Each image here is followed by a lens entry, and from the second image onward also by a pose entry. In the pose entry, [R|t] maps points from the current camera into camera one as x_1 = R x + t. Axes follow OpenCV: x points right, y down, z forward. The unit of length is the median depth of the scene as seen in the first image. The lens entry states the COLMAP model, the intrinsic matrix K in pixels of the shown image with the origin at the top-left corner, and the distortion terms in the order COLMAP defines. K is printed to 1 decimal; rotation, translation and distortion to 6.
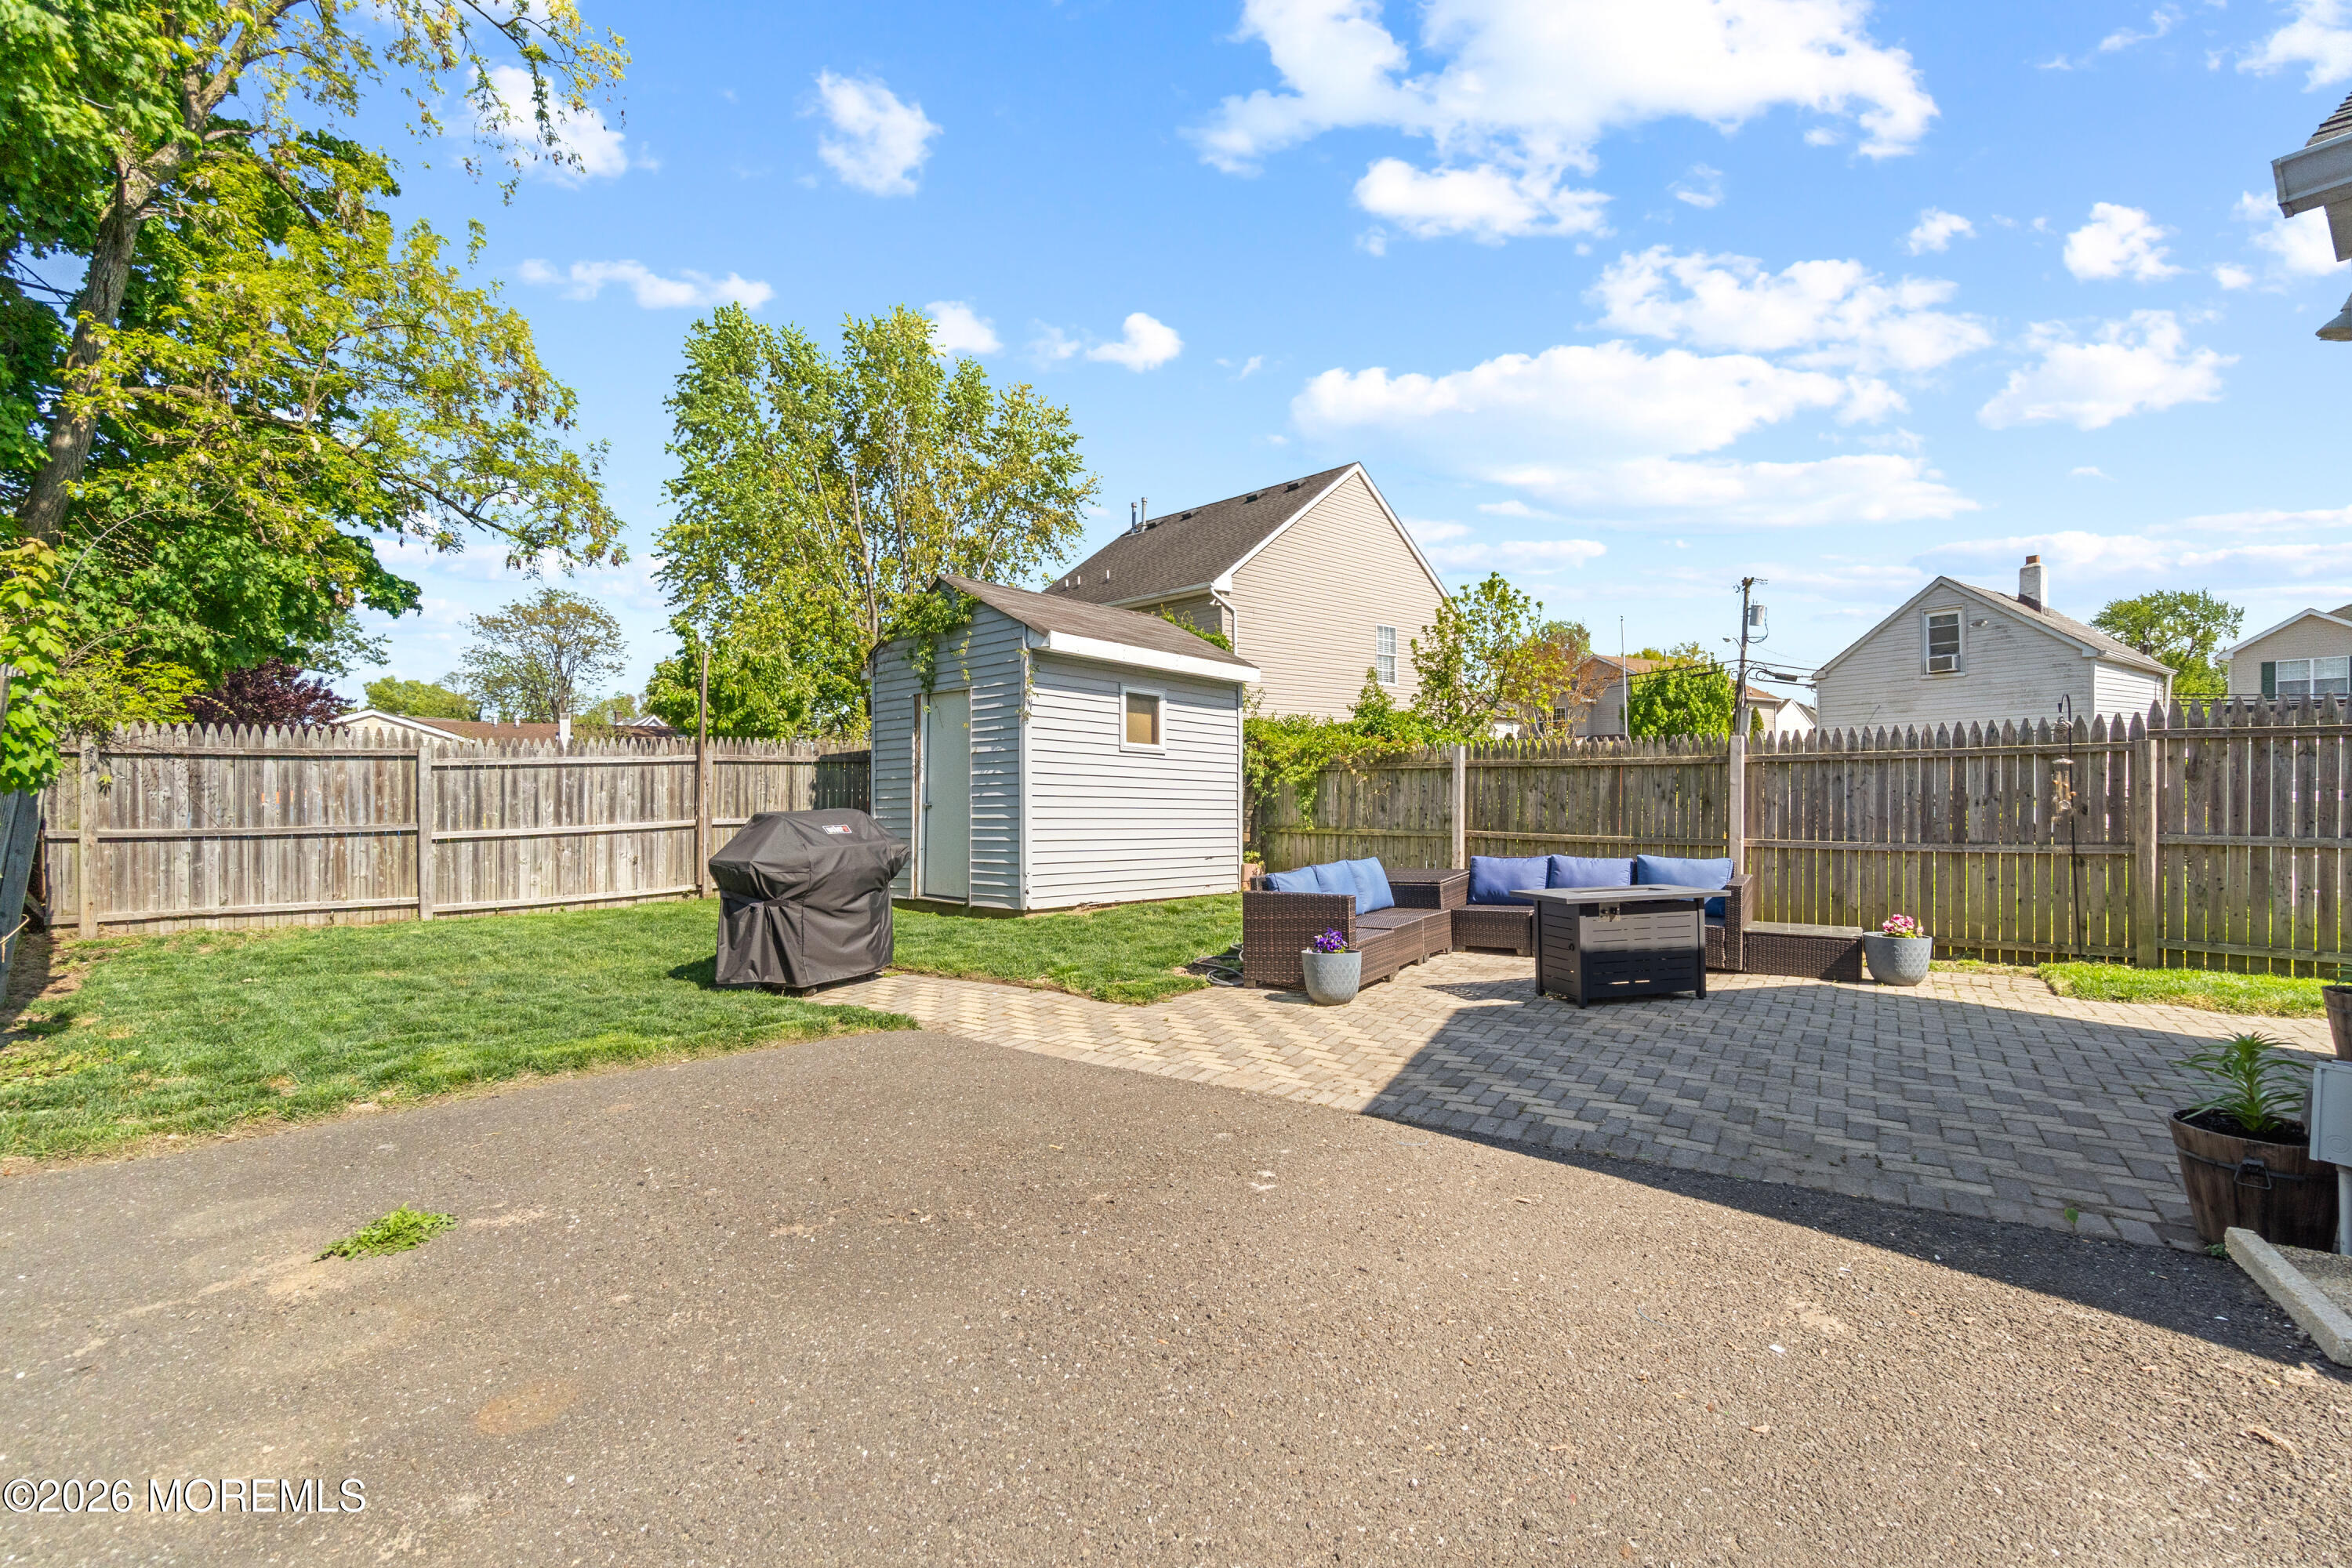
lens RADIAL K [[1016.6, 0, 1176.0], [0, 1016.6, 784.0], [0, 0, 1]] dist [-0.000976, 0.000005]
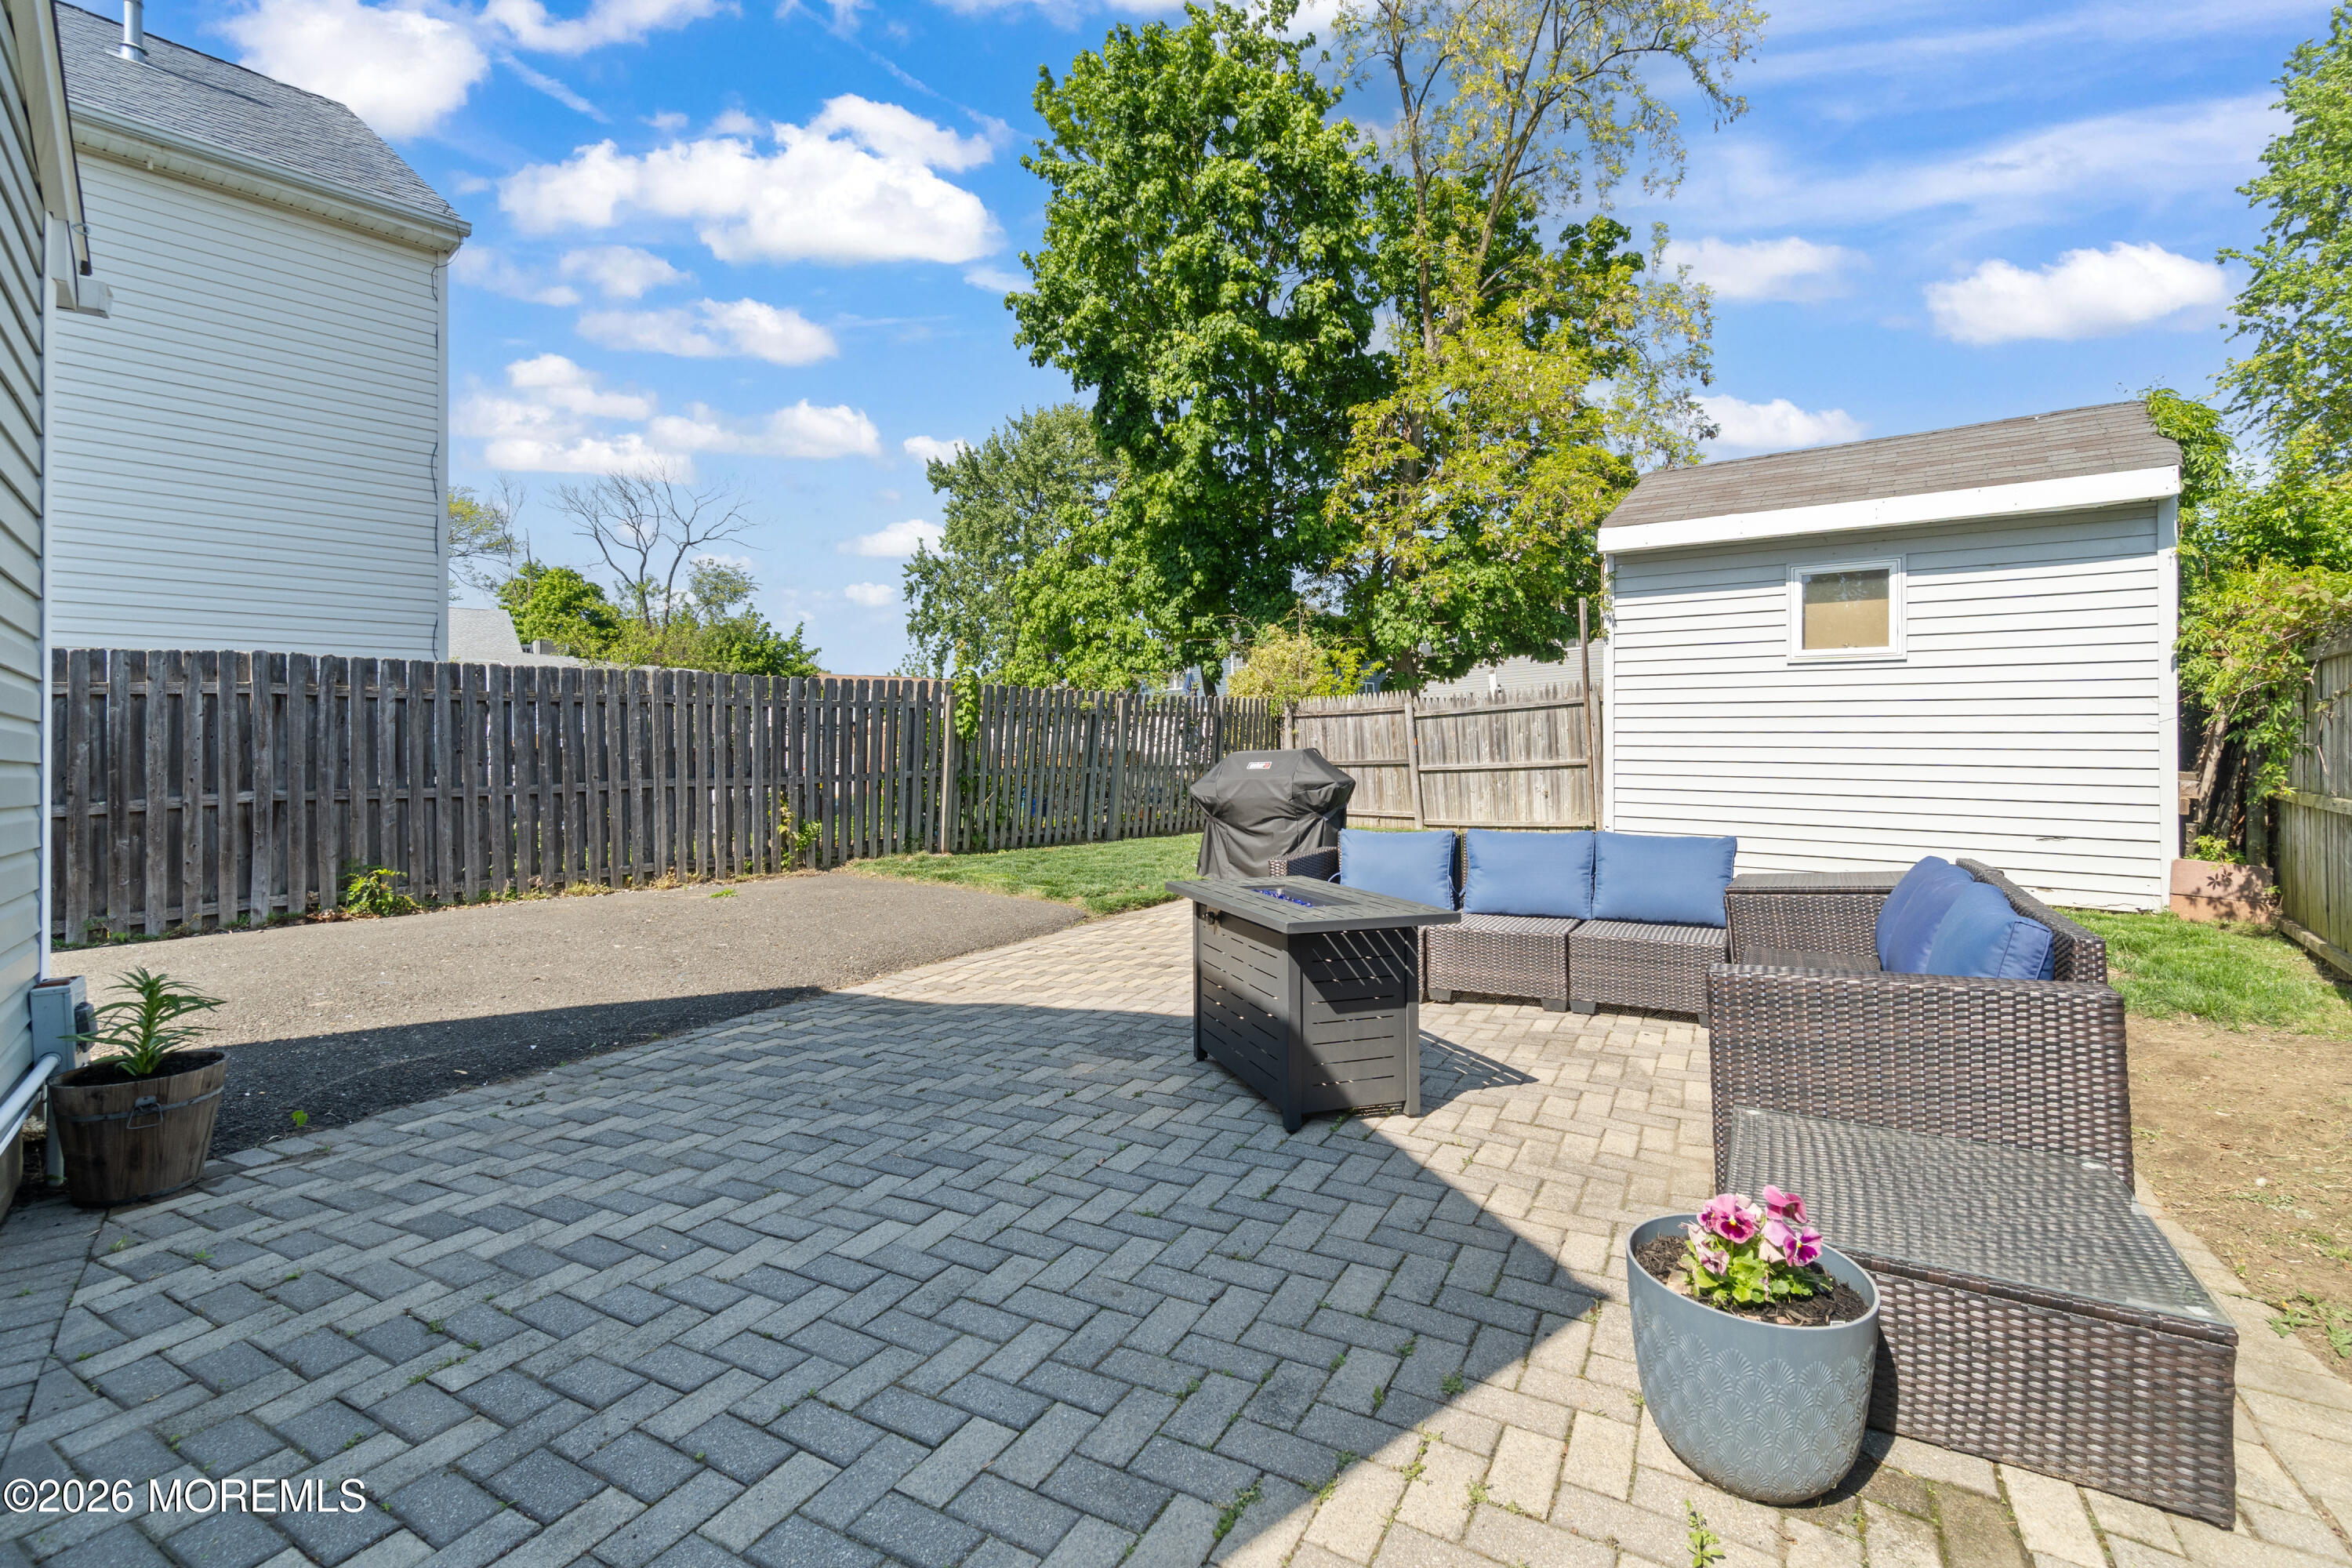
lens RADIAL K [[1025.2, 0, 1177.3], [0, 1025.2, 734.6], [0, 0, 1]] dist [-0.002660, -0.000276]
pose [[0.070476, -0.013045, -0.997428, 0.580491], [0.024982, 0.999624, -0.011309, 0.012013], [0.997201, -0.024120, 0.070775, 0.526075]]
